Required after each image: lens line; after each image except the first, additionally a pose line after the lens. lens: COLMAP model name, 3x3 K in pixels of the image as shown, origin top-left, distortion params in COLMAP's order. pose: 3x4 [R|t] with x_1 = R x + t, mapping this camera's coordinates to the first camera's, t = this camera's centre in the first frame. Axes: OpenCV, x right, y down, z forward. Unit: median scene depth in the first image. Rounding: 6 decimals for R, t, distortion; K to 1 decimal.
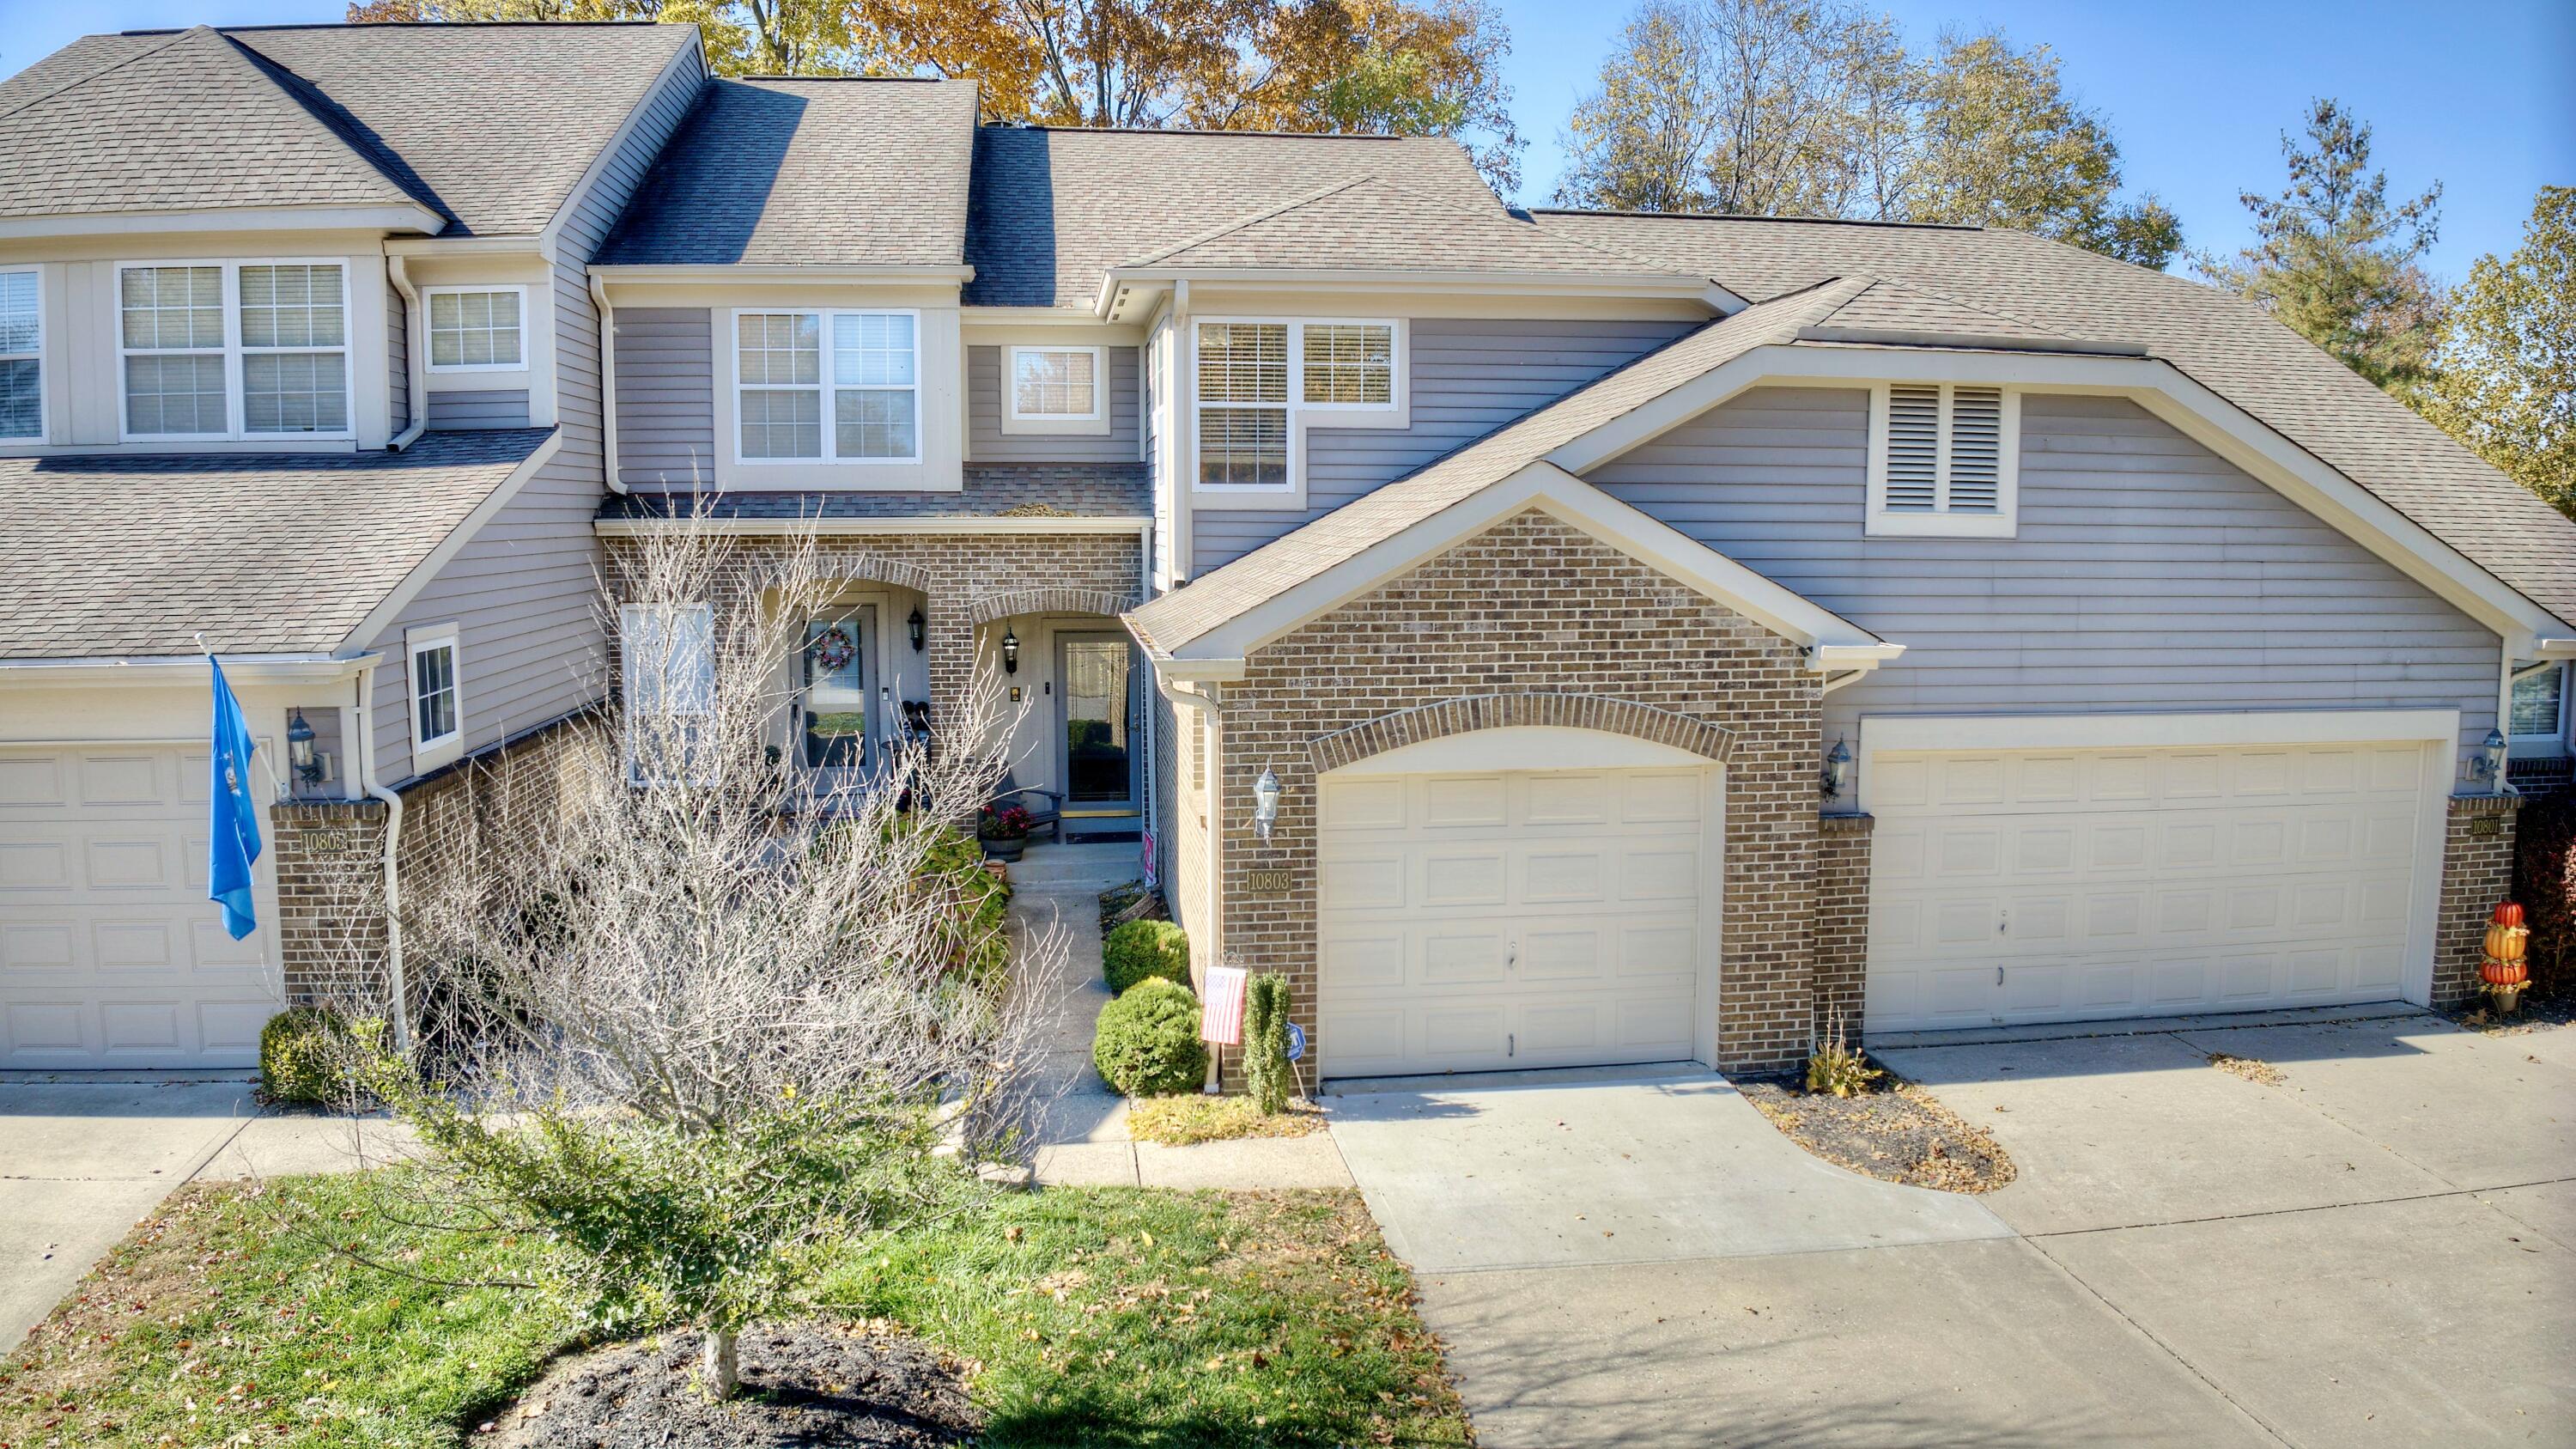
lens RADIAL K [[1814.2, 0, 1291.9], [0, 1814.2, 718.4], [0, 0, 1]] dist [-0.118365, 0.004396]
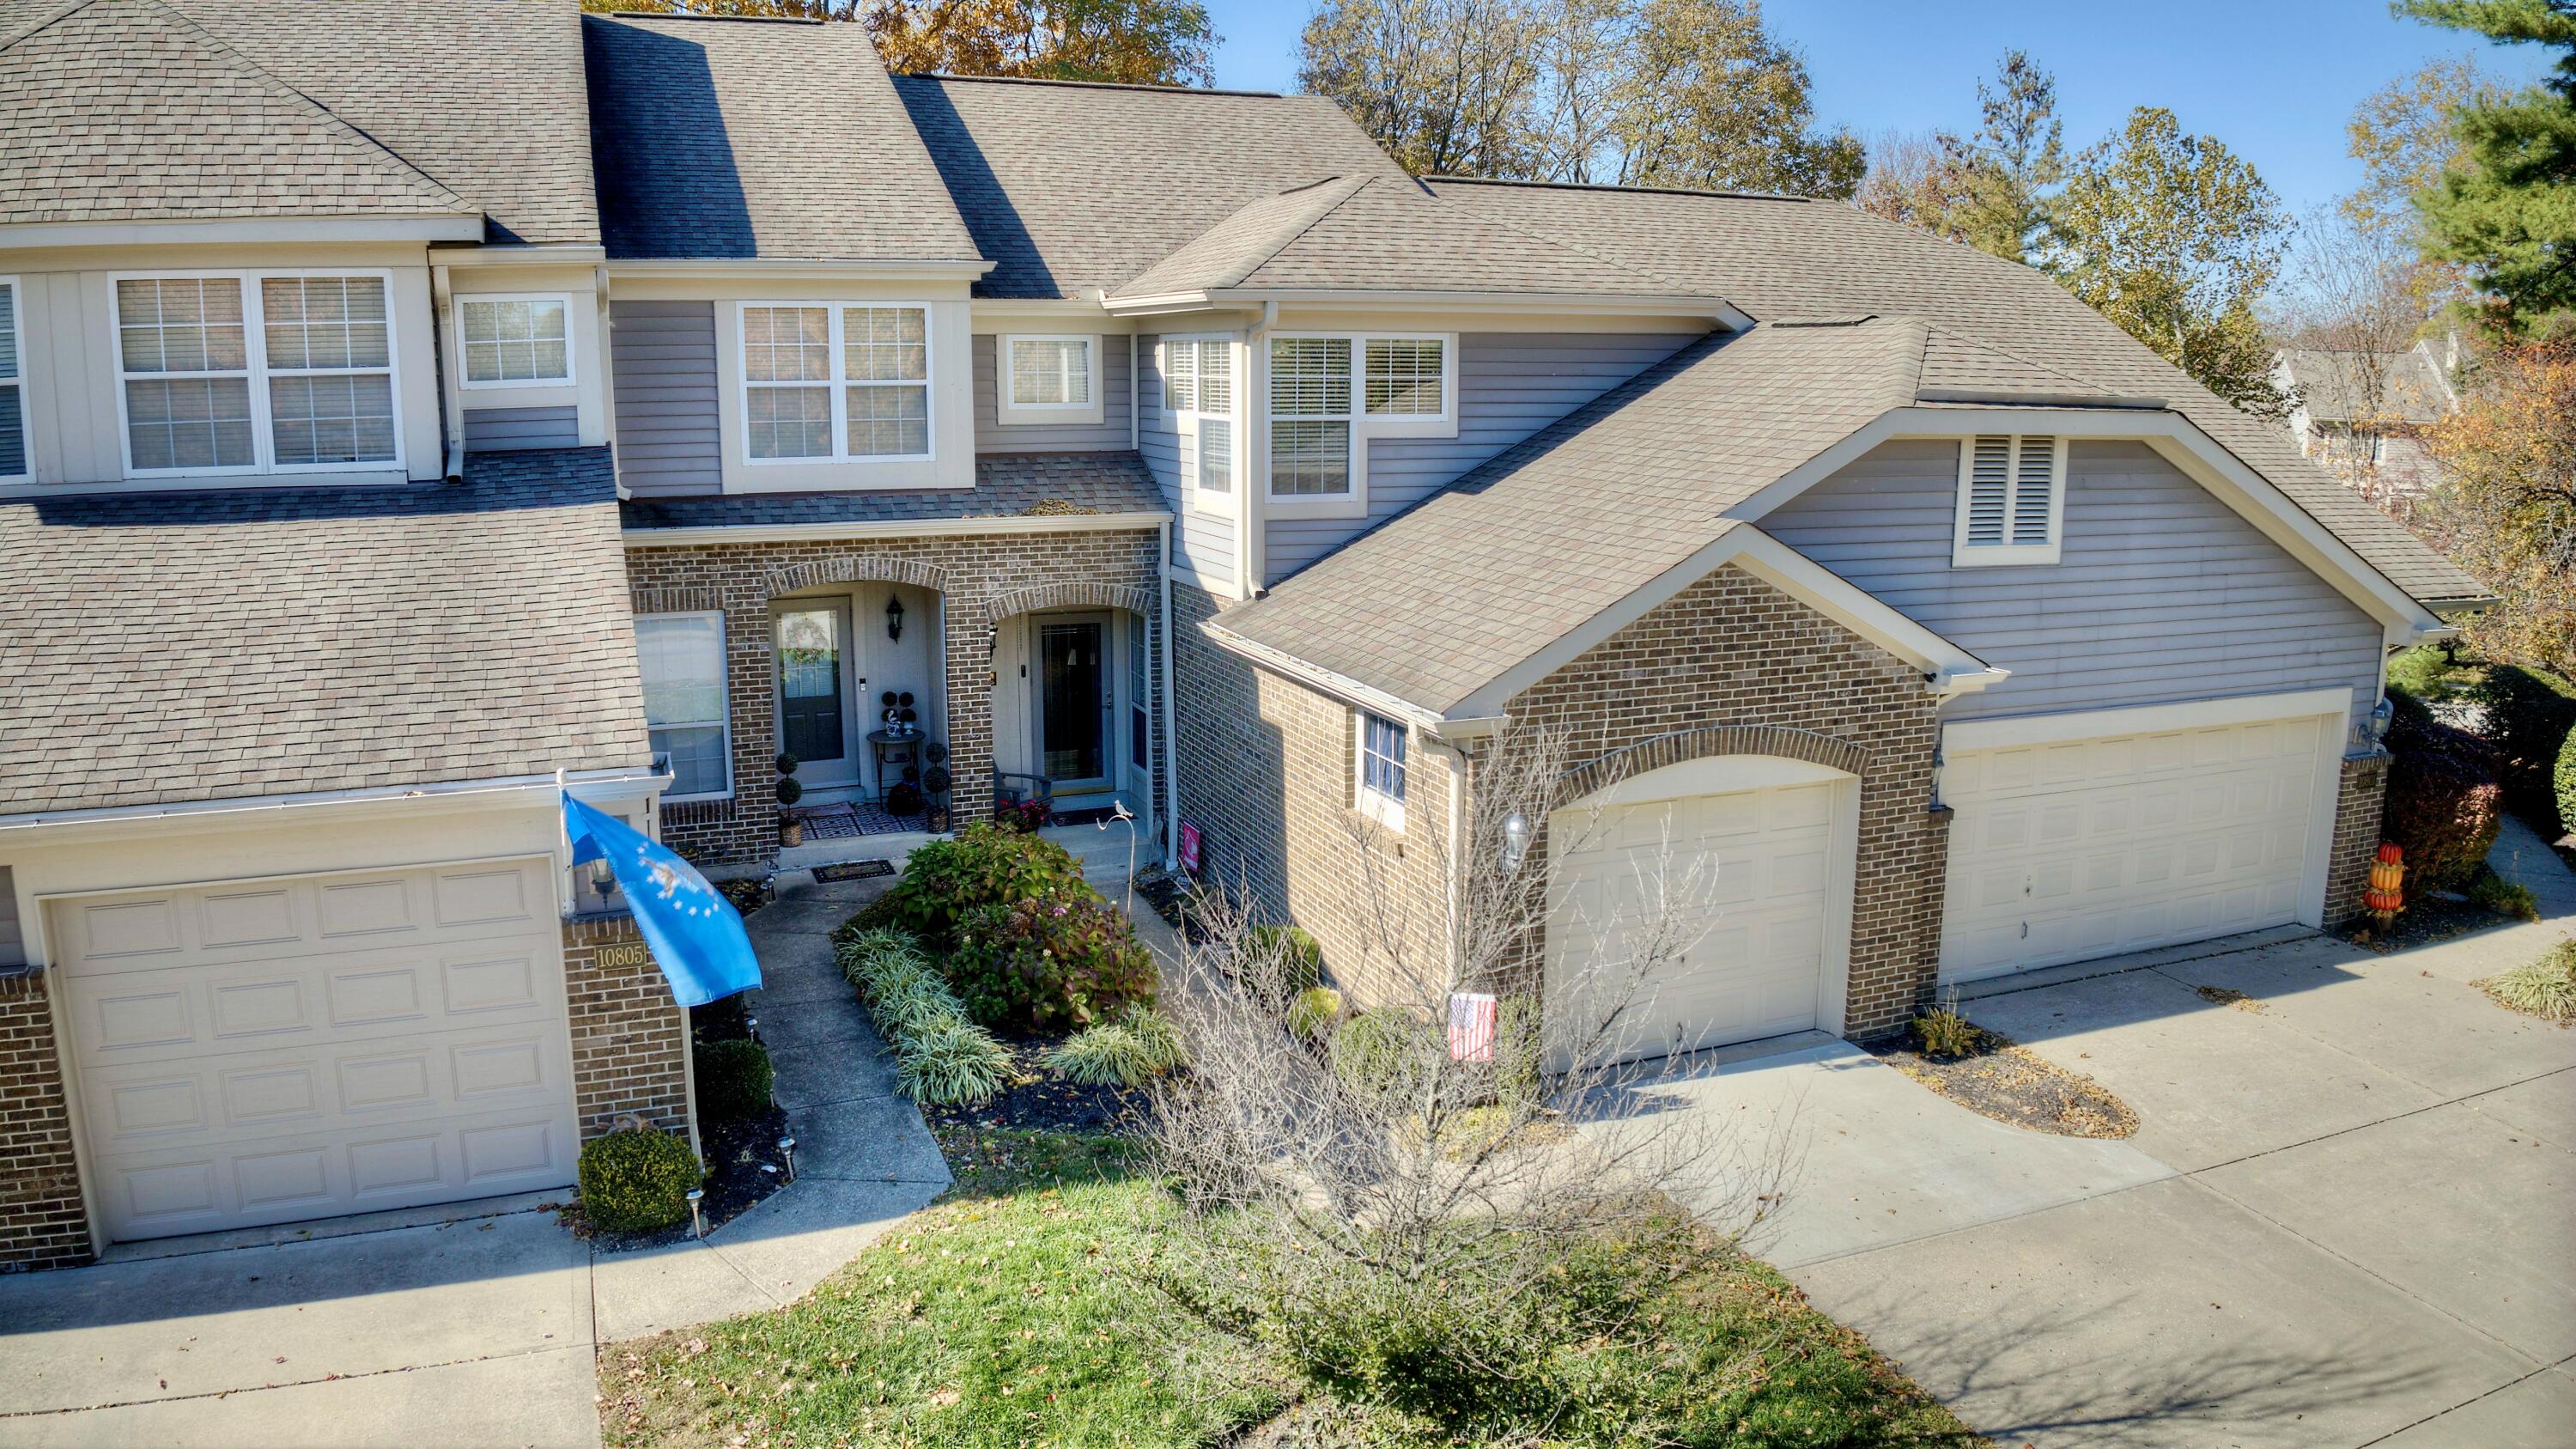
lens RADIAL K [[1814.2, 0, 1290.1], [0, 1814.2, 721.1], [0, 0, 1]] dist [-0.118365, 0.004396]
pose [[0.970058, -0.045027, 0.238661, -0.362892], [0.025378, 0.996077, 0.084772, -0.110011], [-0.241542, -0.076177, 0.967396, -0.009989]]
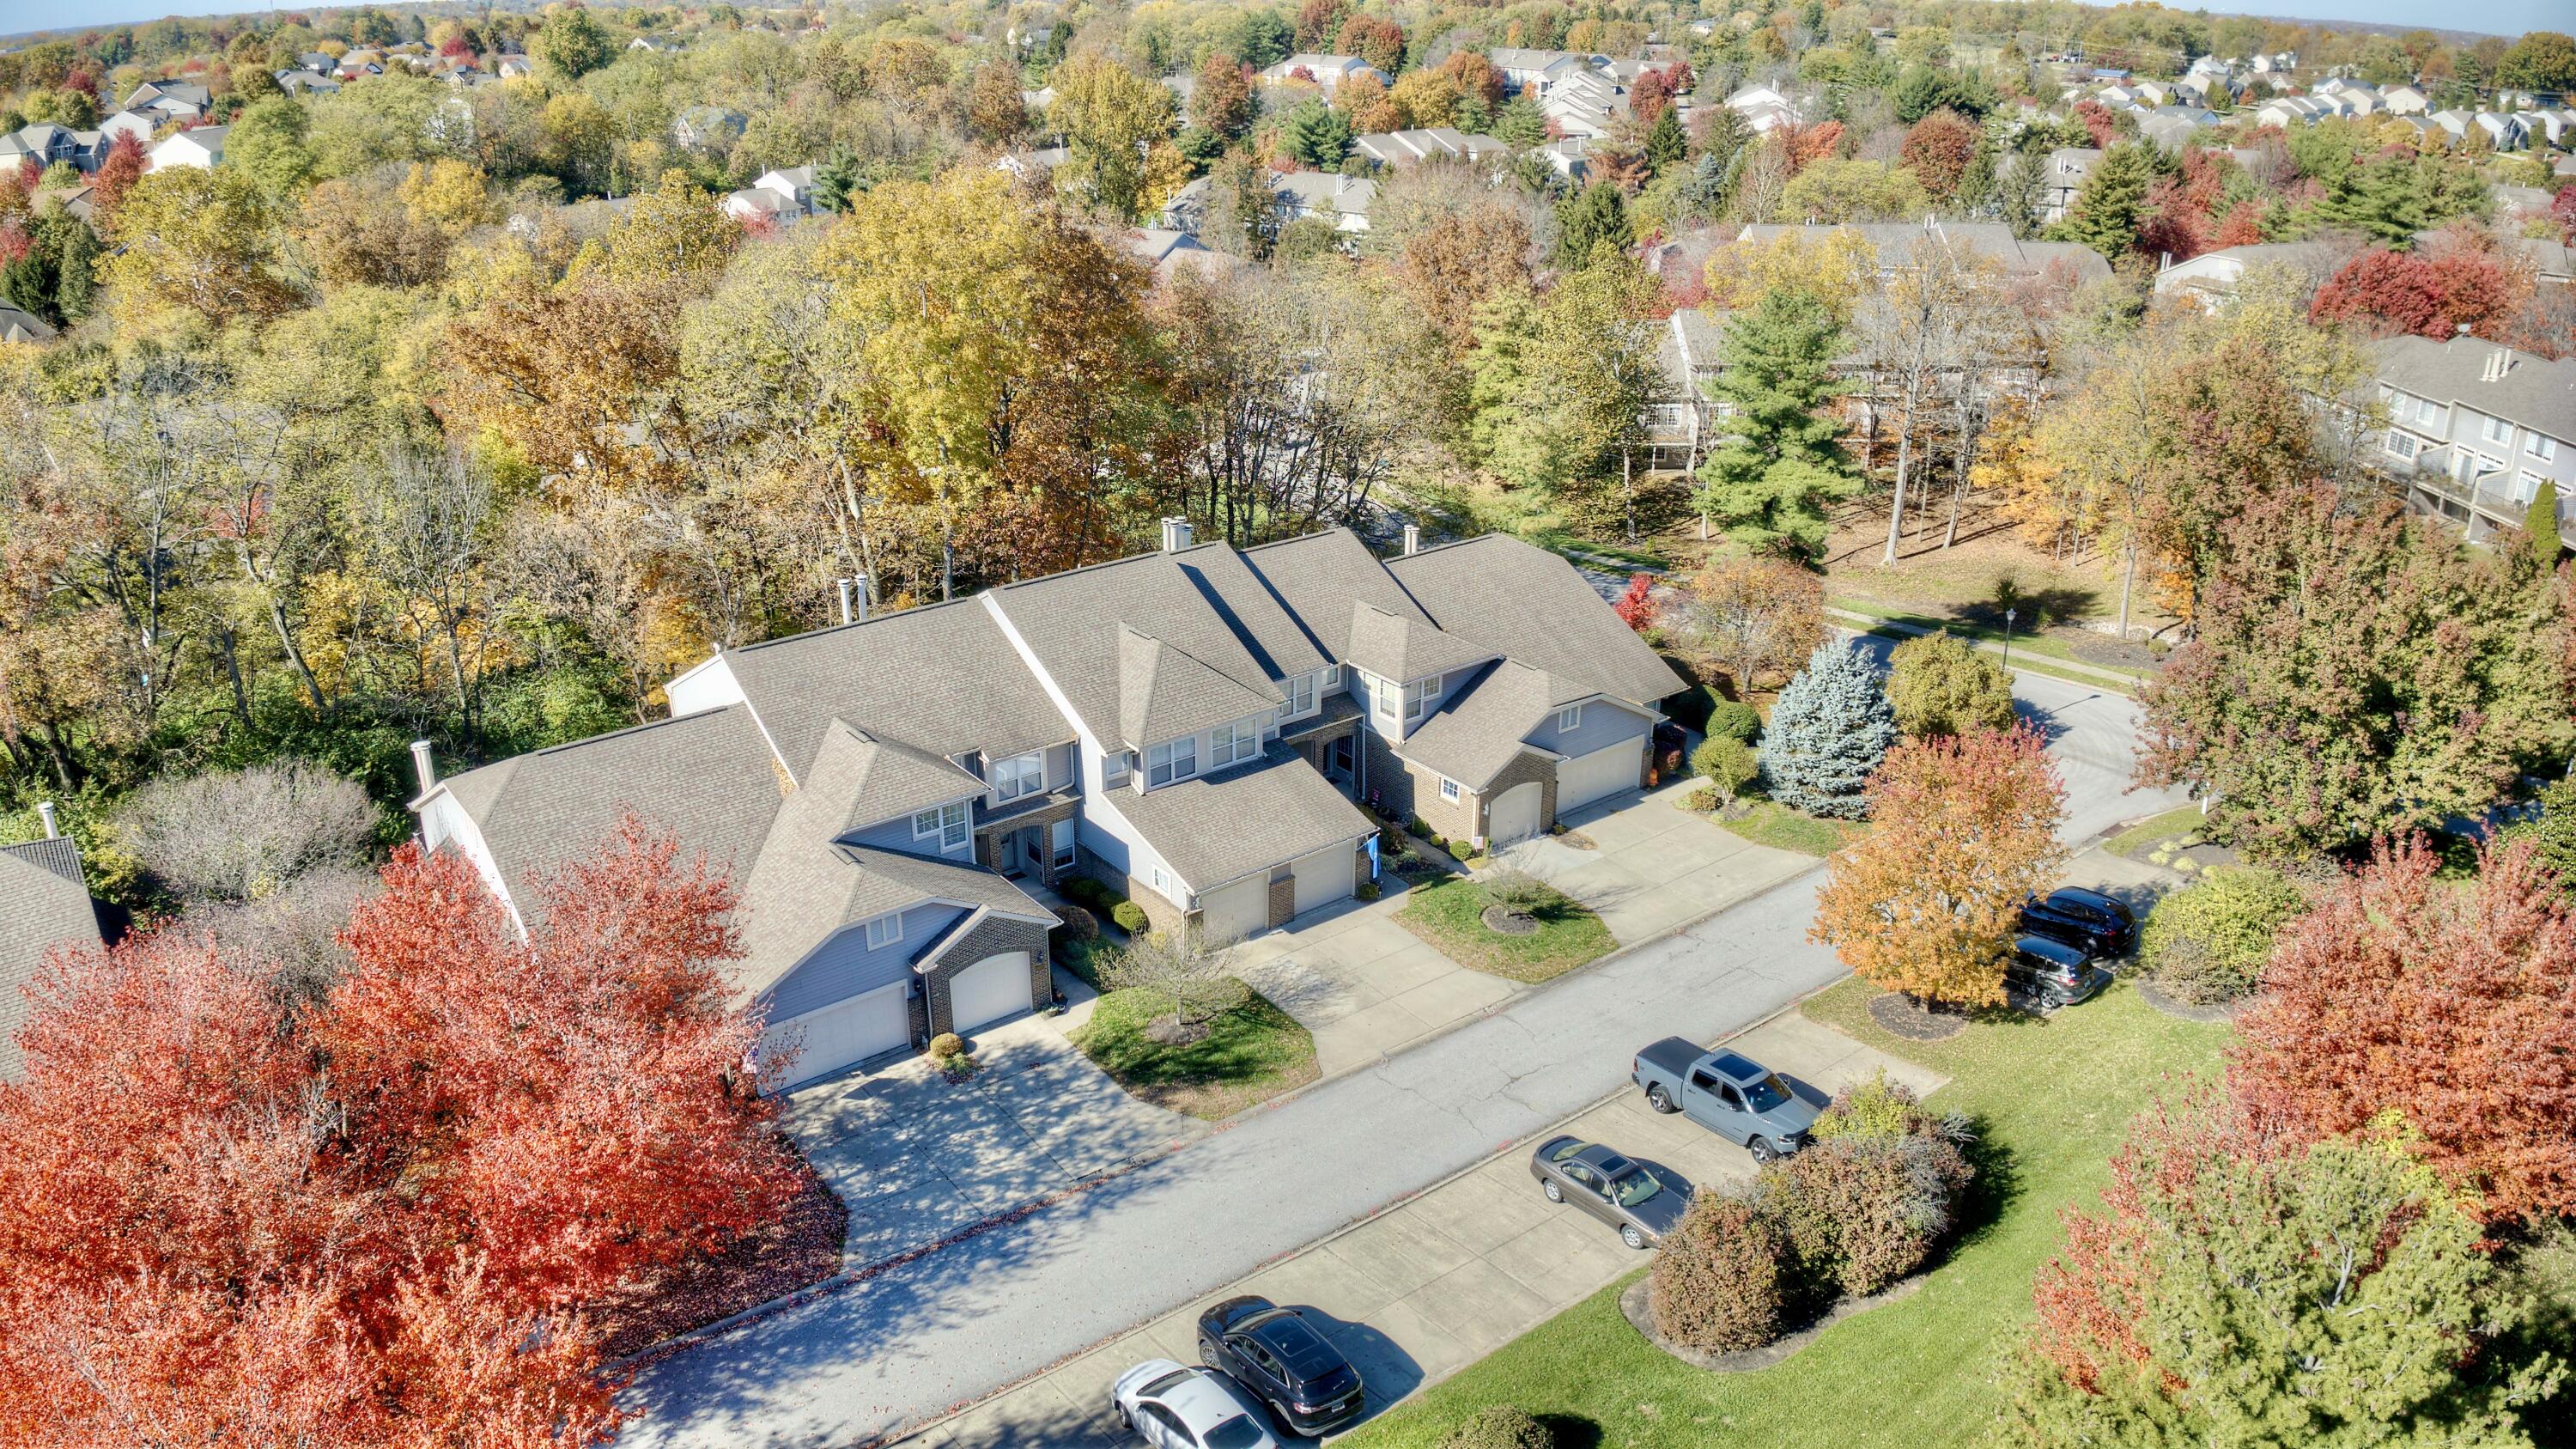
lens RADIAL K [[1814.2, 0, 1294.3], [0, 1814.2, 711.5], [0, 0, 1]] dist [-0.118365, 0.004396]
pose [[0.859615, -0.188744, 0.474802, -2.944085], [0.048190, 0.955076, 0.292417, -1.799756], [-0.508664, -0.228485, 0.830094, -3.120509]]
